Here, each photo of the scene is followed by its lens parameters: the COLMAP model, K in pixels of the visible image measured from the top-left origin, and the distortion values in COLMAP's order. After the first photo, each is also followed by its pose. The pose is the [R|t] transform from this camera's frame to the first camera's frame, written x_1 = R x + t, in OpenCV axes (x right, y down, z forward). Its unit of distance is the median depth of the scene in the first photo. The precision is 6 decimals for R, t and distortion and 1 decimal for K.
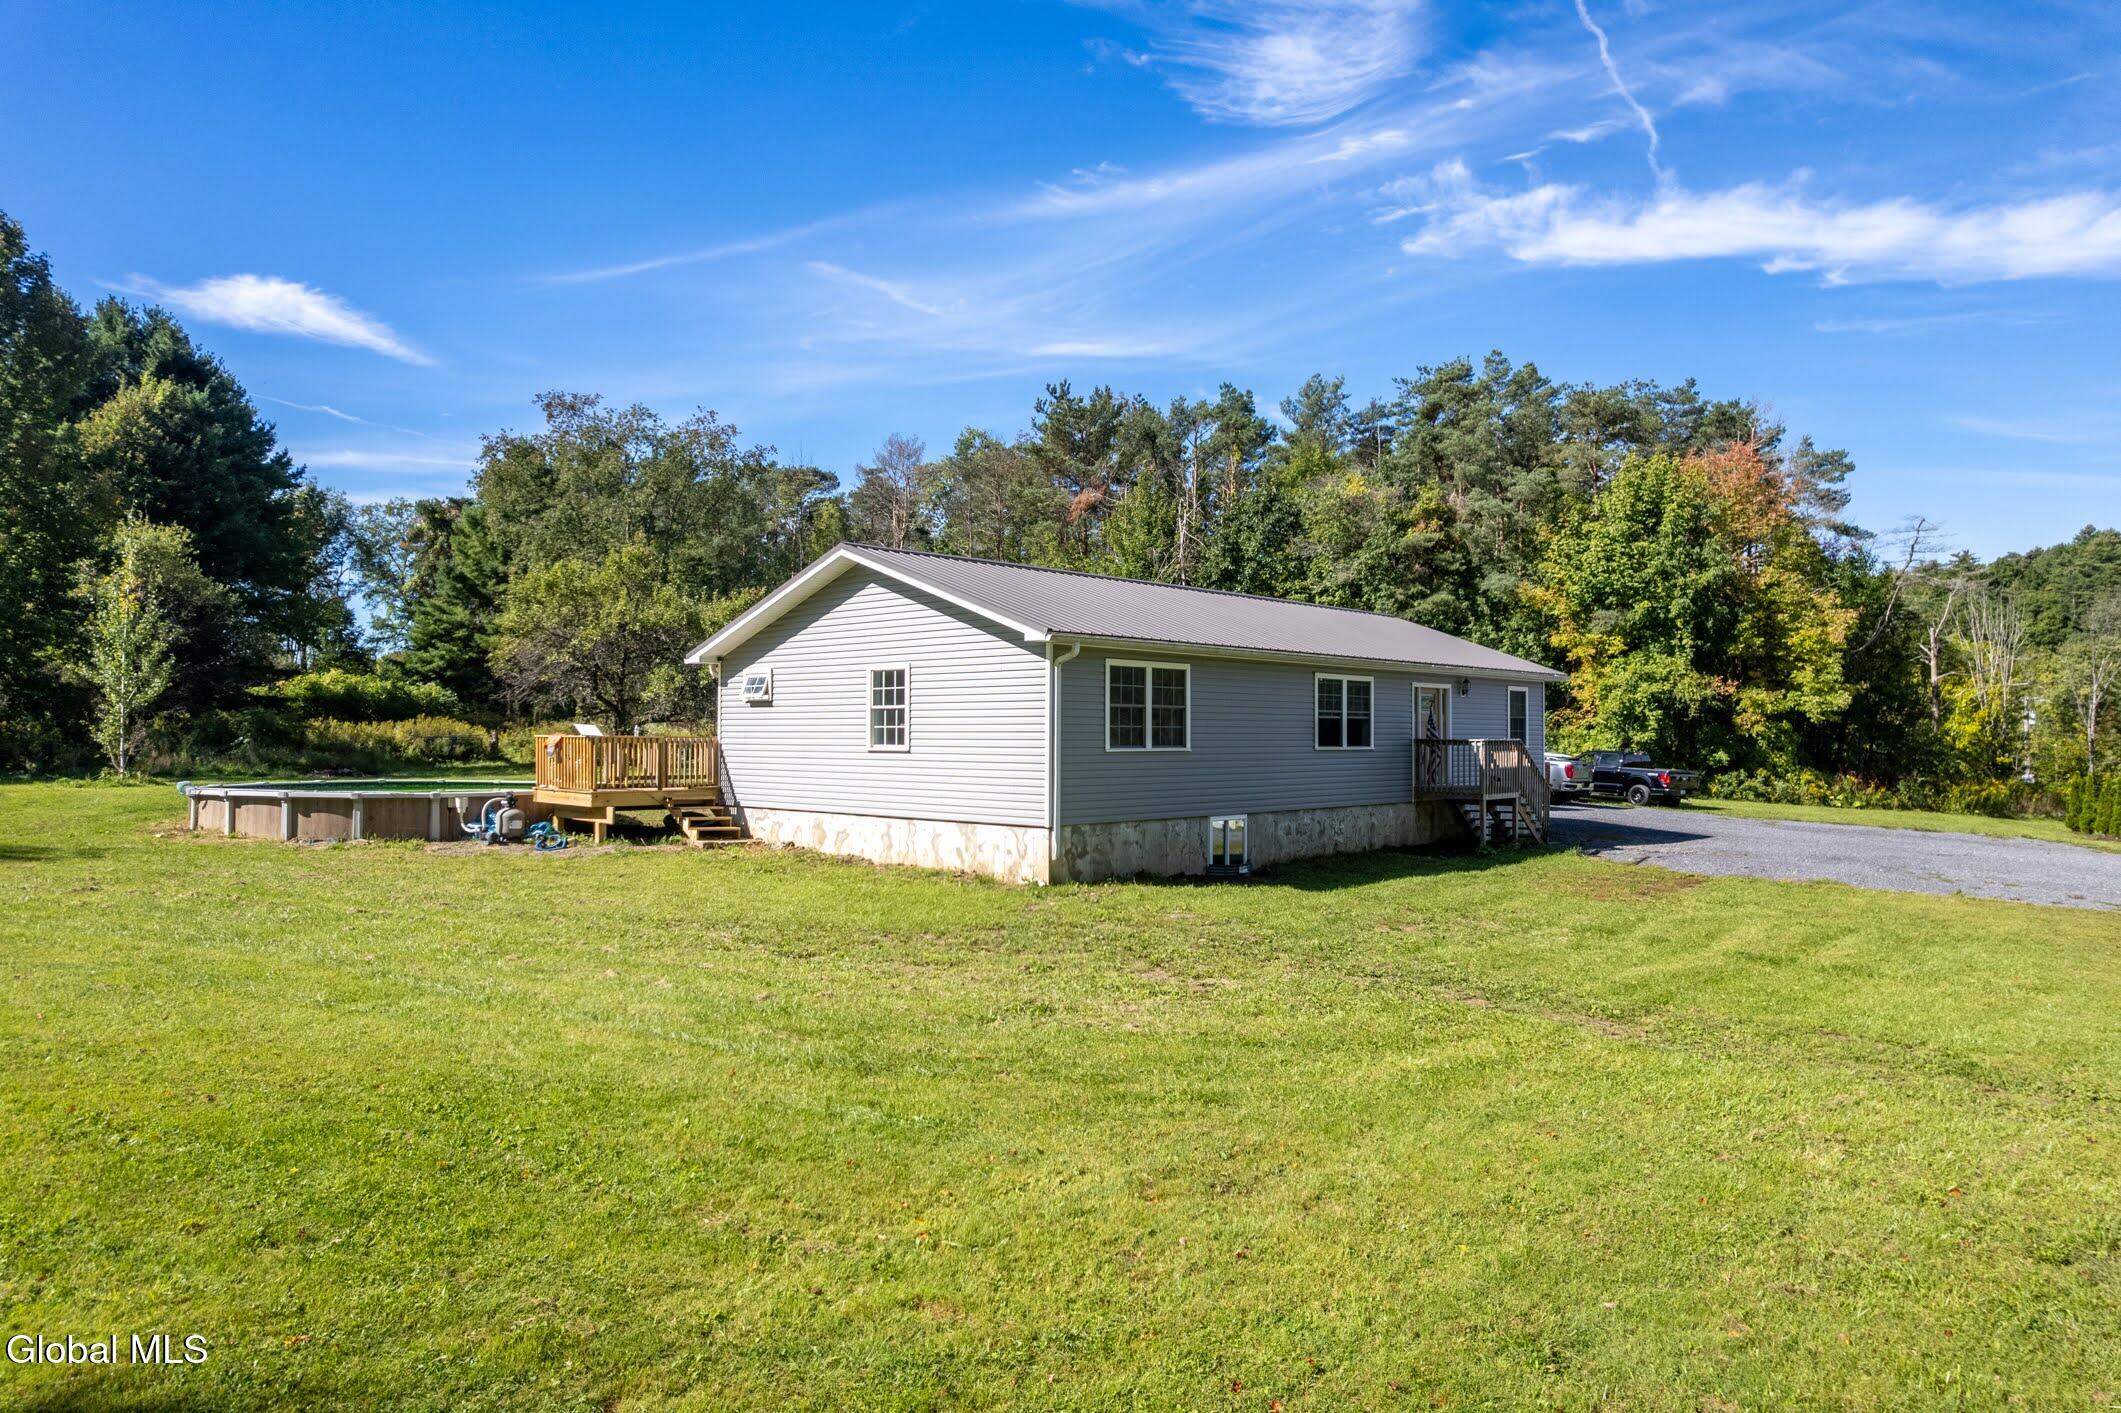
lens RADIAL K [[1360.3, 0, 1060.5], [0, 1360.3, 706.5], [0, 0, 1]] dist [-0.069578, 0.072931]
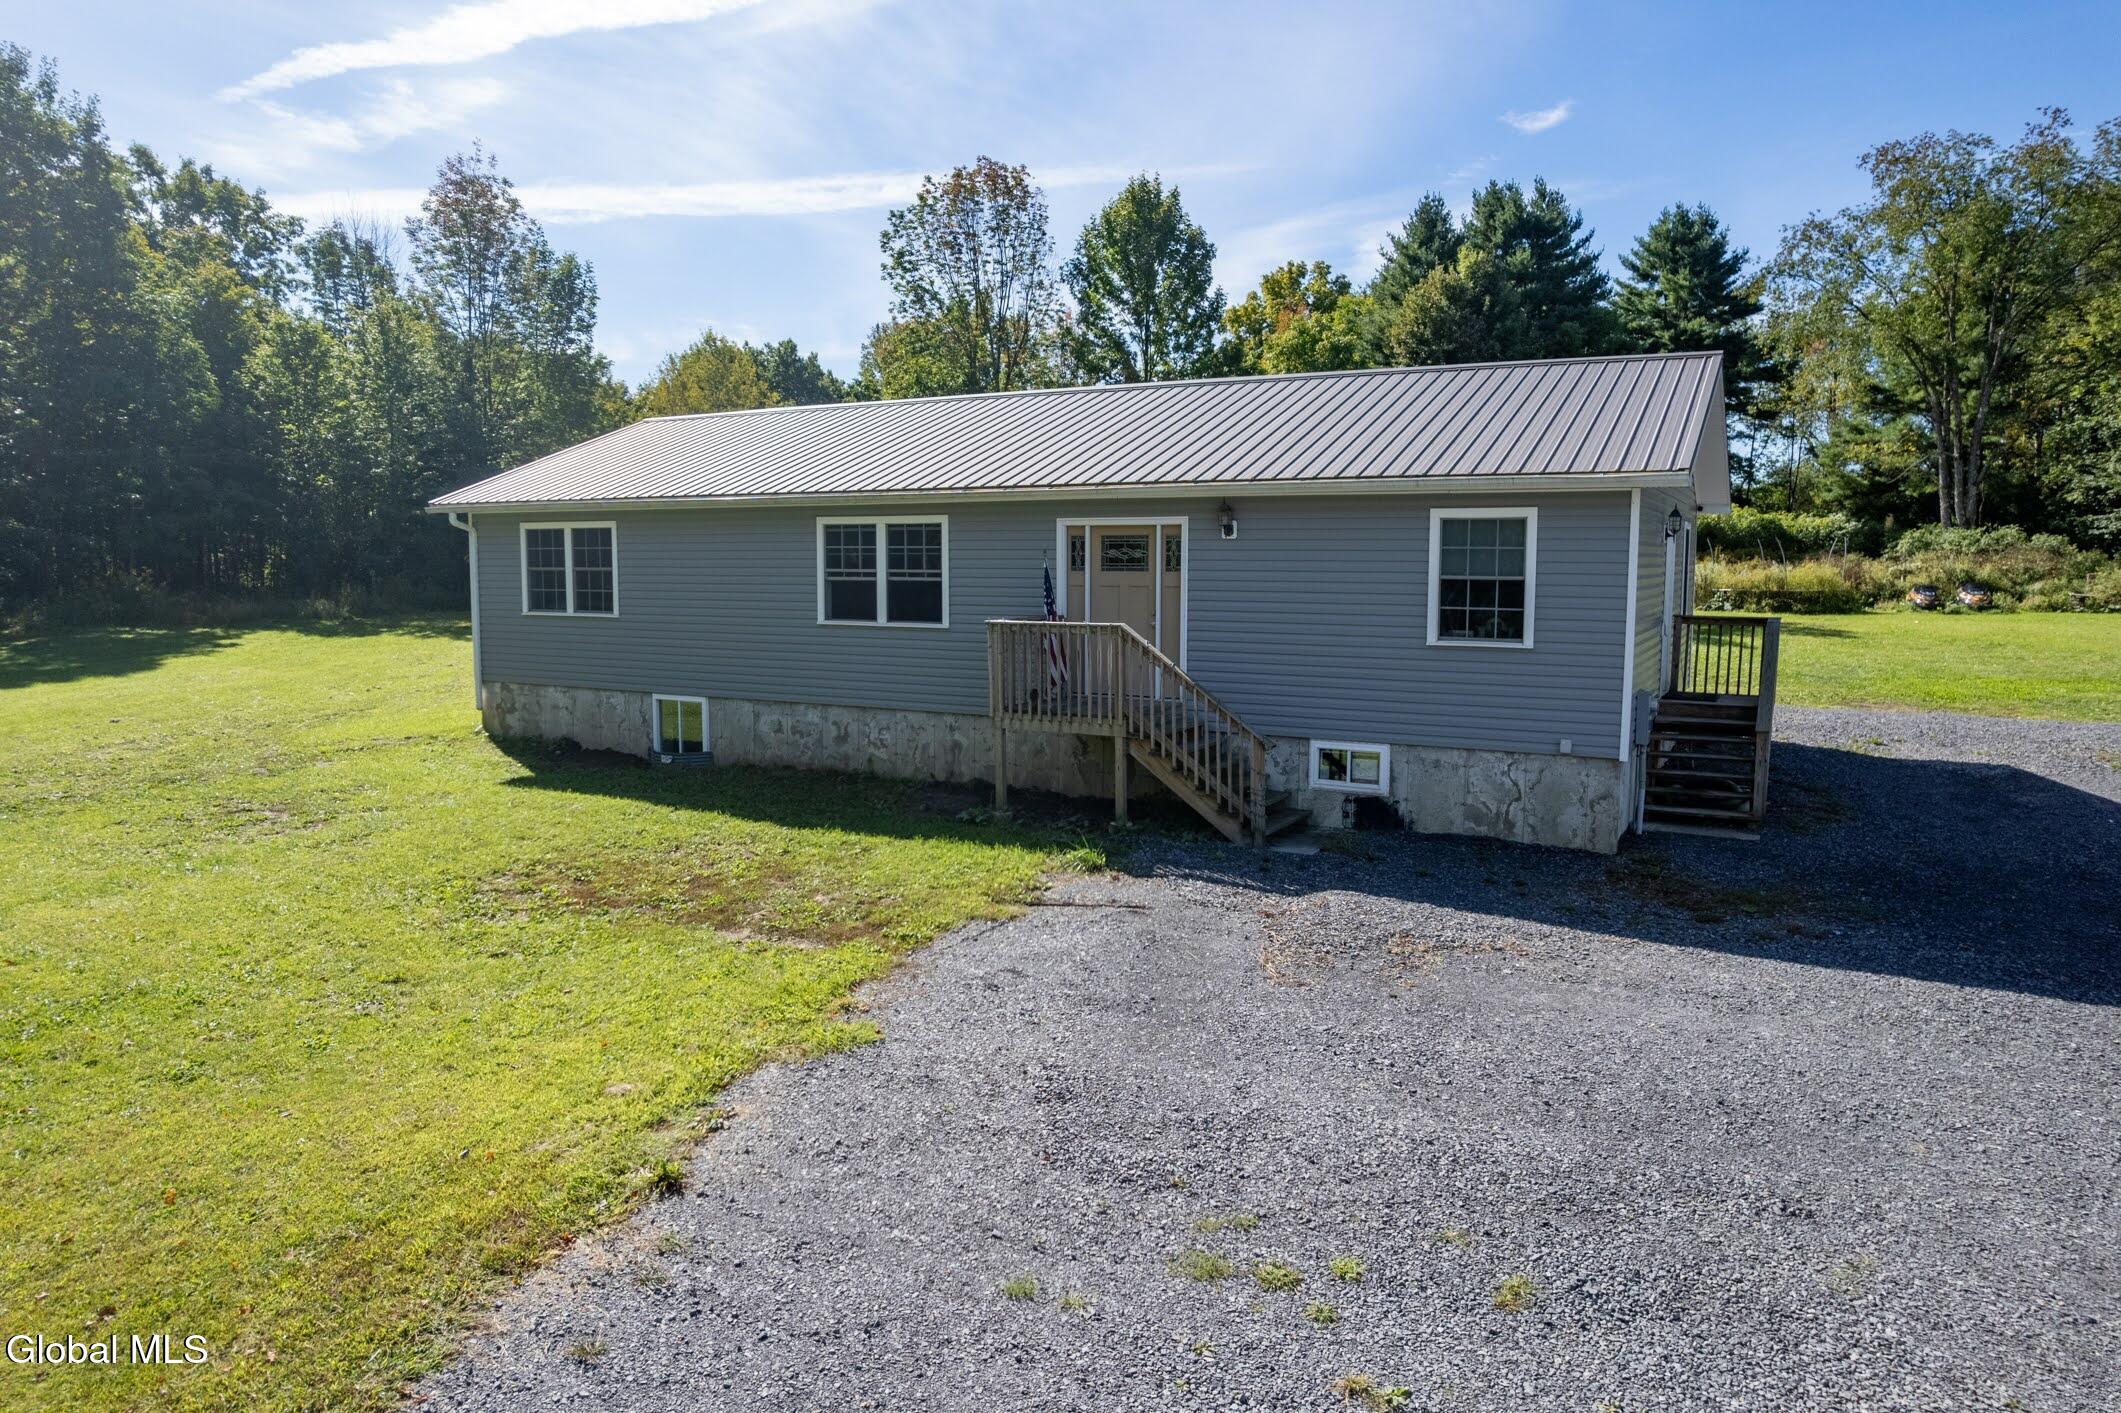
lens RADIAL K [[1360.3, 0, 1060.5], [0, 1360.3, 706.5], [0, 0, 1]] dist [-0.069578, 0.072931]
pose [[0.250911, 0.067422, -0.965659, 0.919930], [-0.005074, 0.997649, 0.068337, 0.025647], [0.967997, -0.012247, 0.250663, 0.931406]]
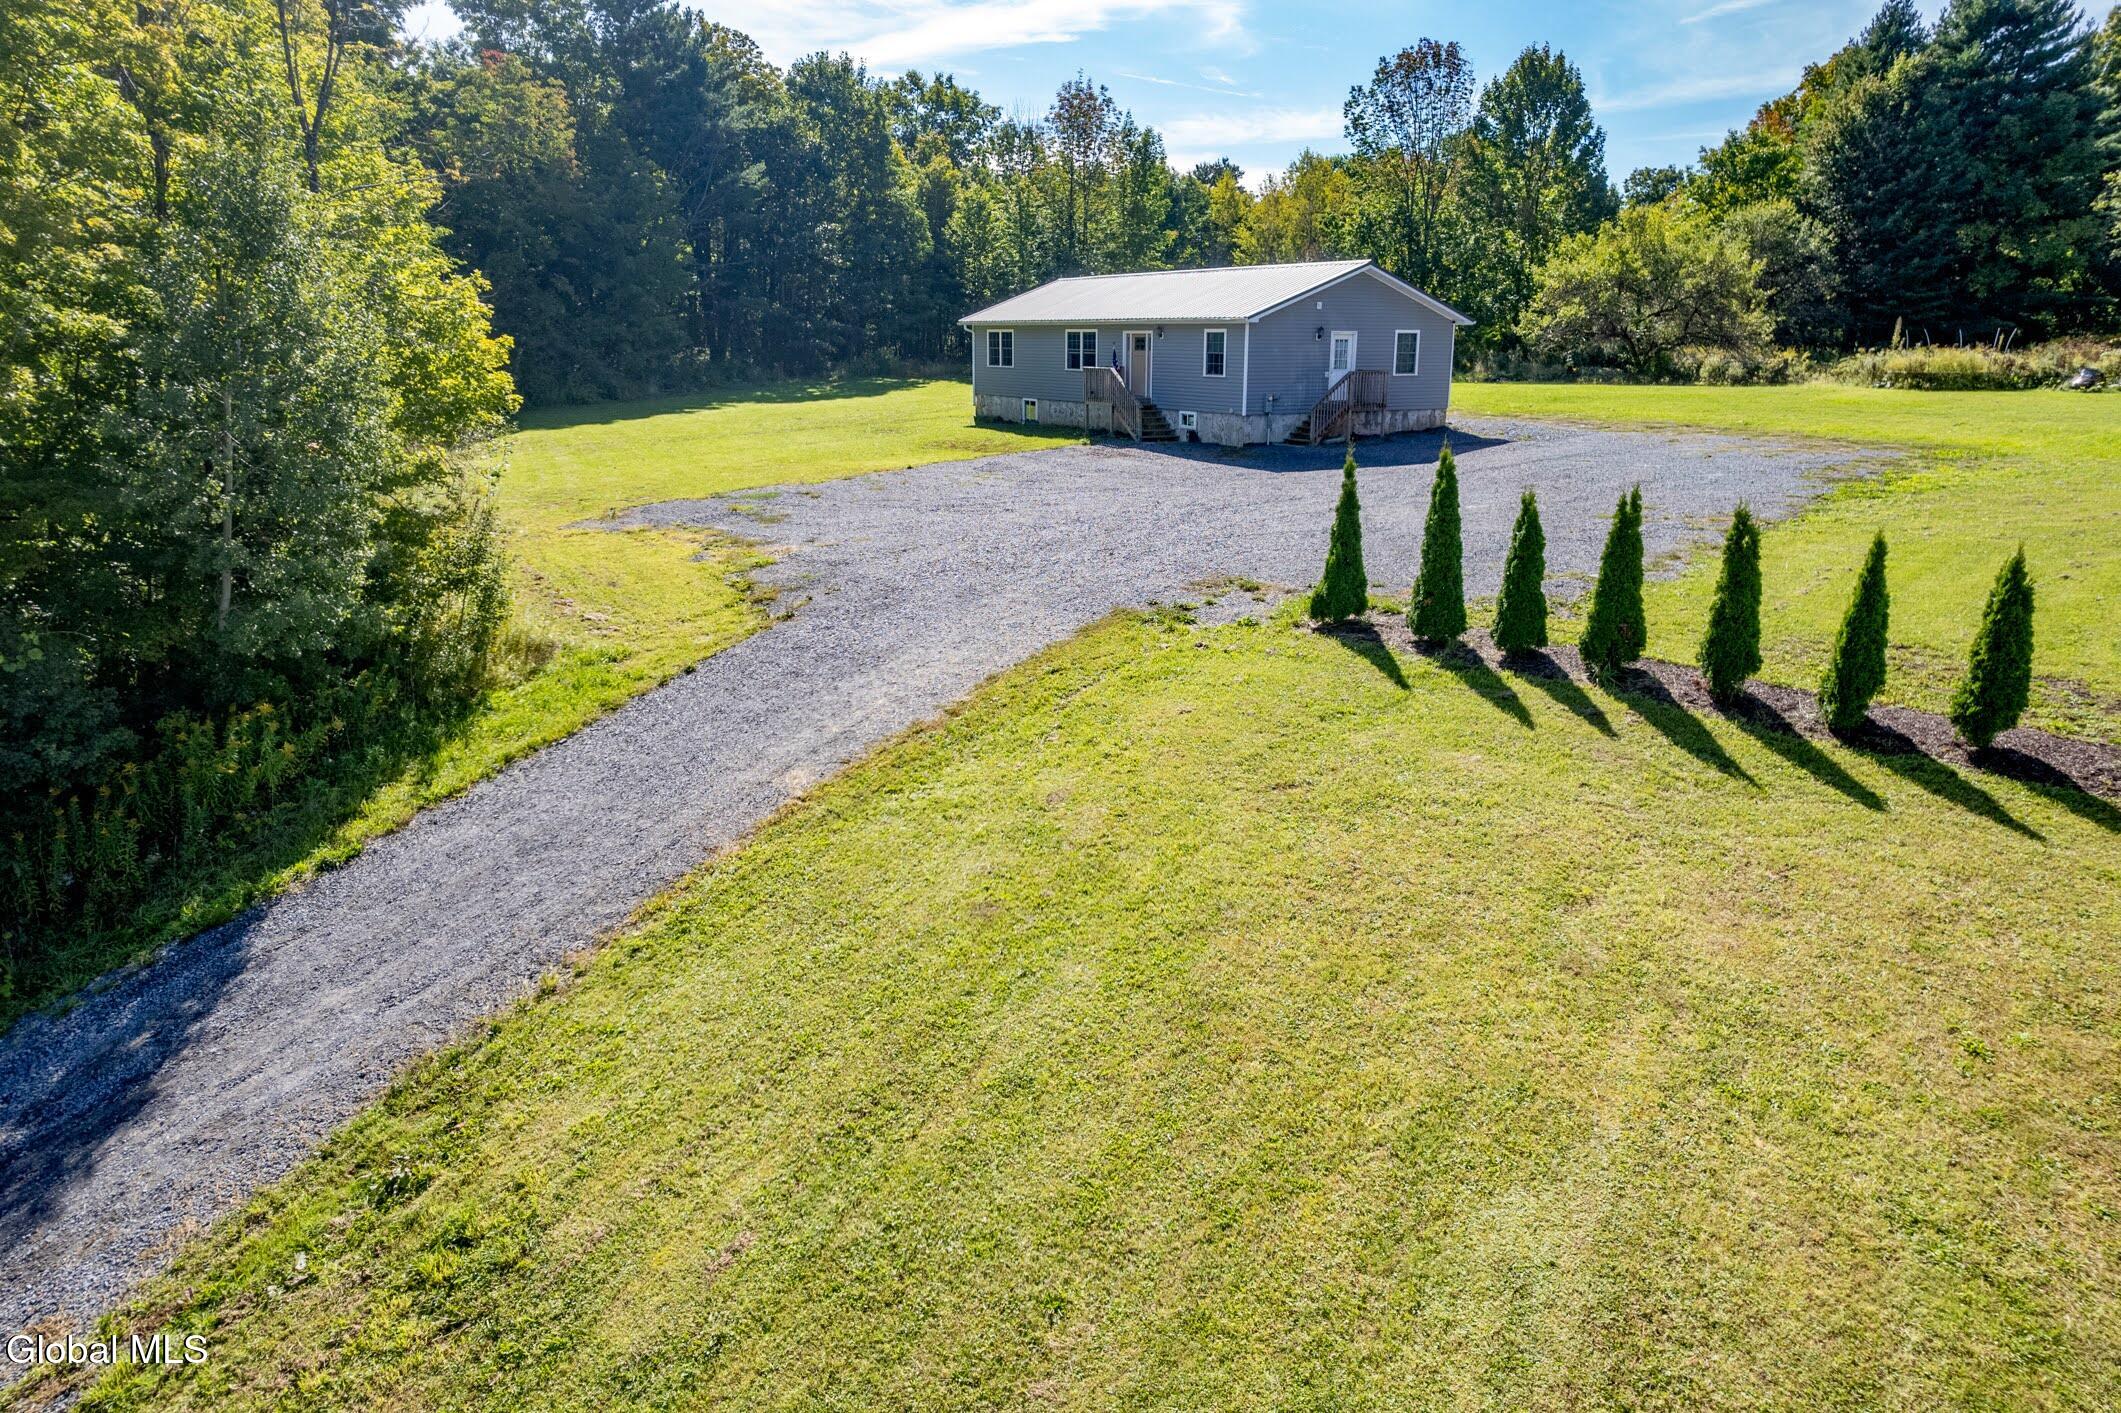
lens RADIAL K [[1360.3, 0, 1060.5], [0, 1360.3, 706.5], [0, 0, 1]] dist [-0.069578, 0.072931]
pose [[-0.257400, 0.217822, -0.941435, 2.109708], [-0.025221, 0.972416, 0.231886, 0.050818], [0.965976, 0.083431, -0.244806, 1.495216]]
